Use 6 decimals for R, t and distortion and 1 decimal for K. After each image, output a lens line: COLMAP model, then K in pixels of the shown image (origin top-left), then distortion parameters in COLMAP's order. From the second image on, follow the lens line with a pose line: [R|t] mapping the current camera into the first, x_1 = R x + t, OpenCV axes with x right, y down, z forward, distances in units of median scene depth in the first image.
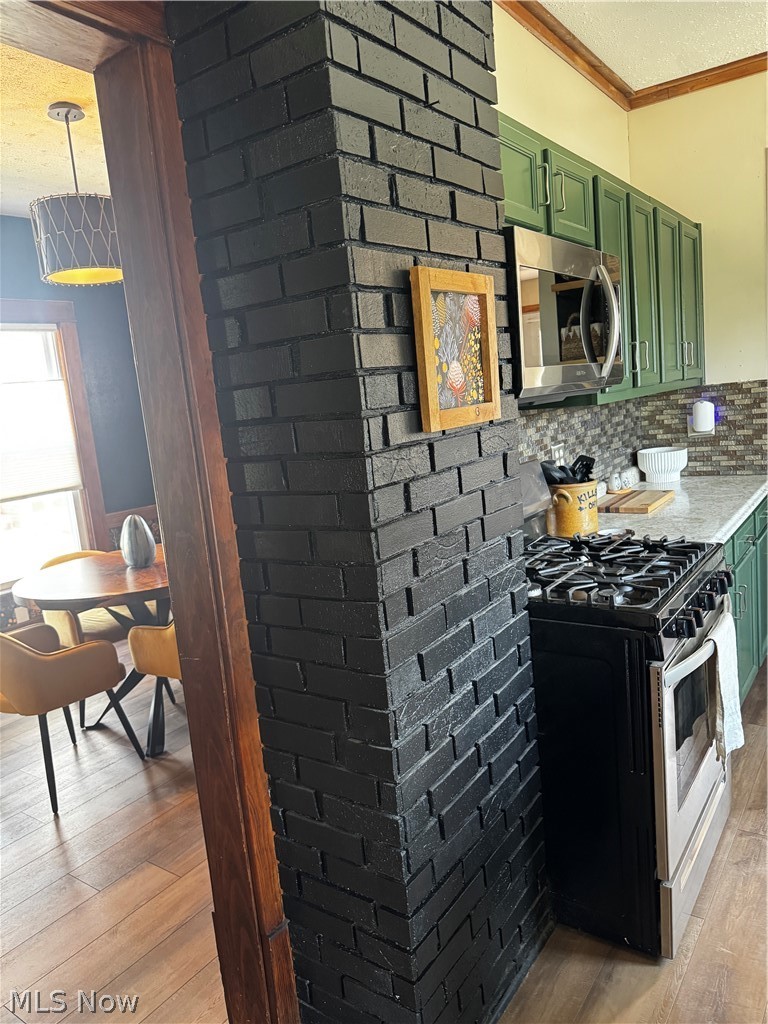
lens RADIAL K [[750.7, 0, 384.0], [0, 750.7, 512.0], [0, 0, 1]] dist [0.065068, -0.118205]
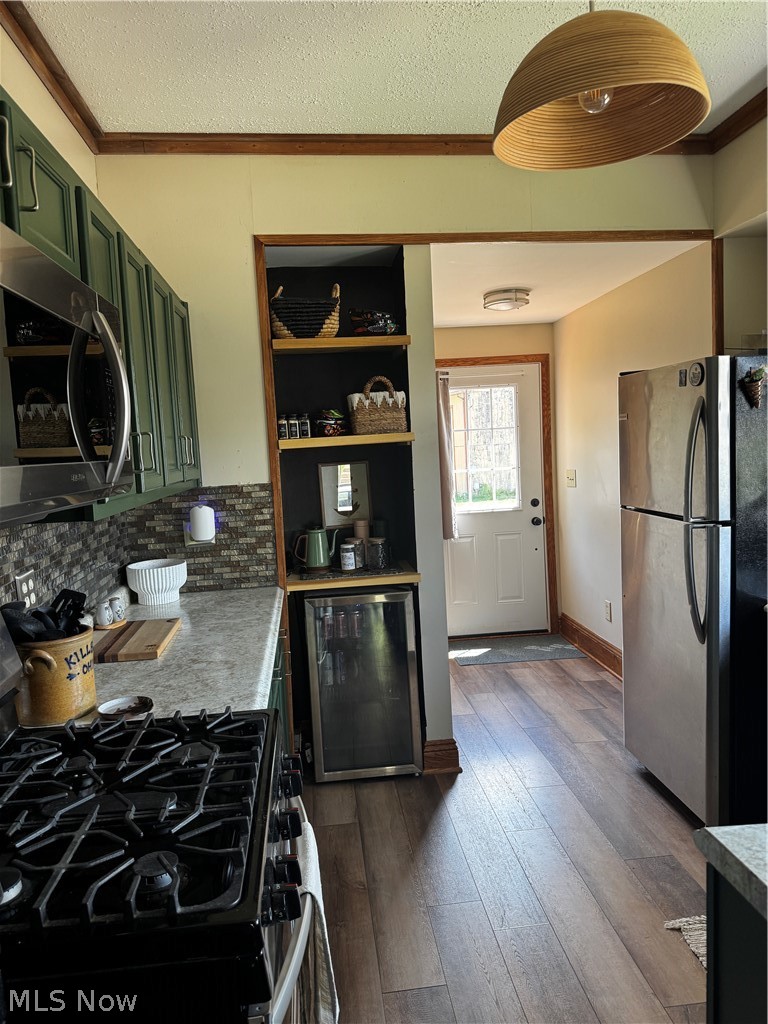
lens RADIAL K [[750.7, 0, 384.0], [0, 750.7, 512.0], [0, 0, 1]] dist [0.065068, -0.118205]
pose [[0.769479, -0.004859, 0.638654, 0.037510], [0.080109, 0.992808, -0.088965, -0.048455], [-0.633628, 0.119618, 0.764334, 0.226518]]
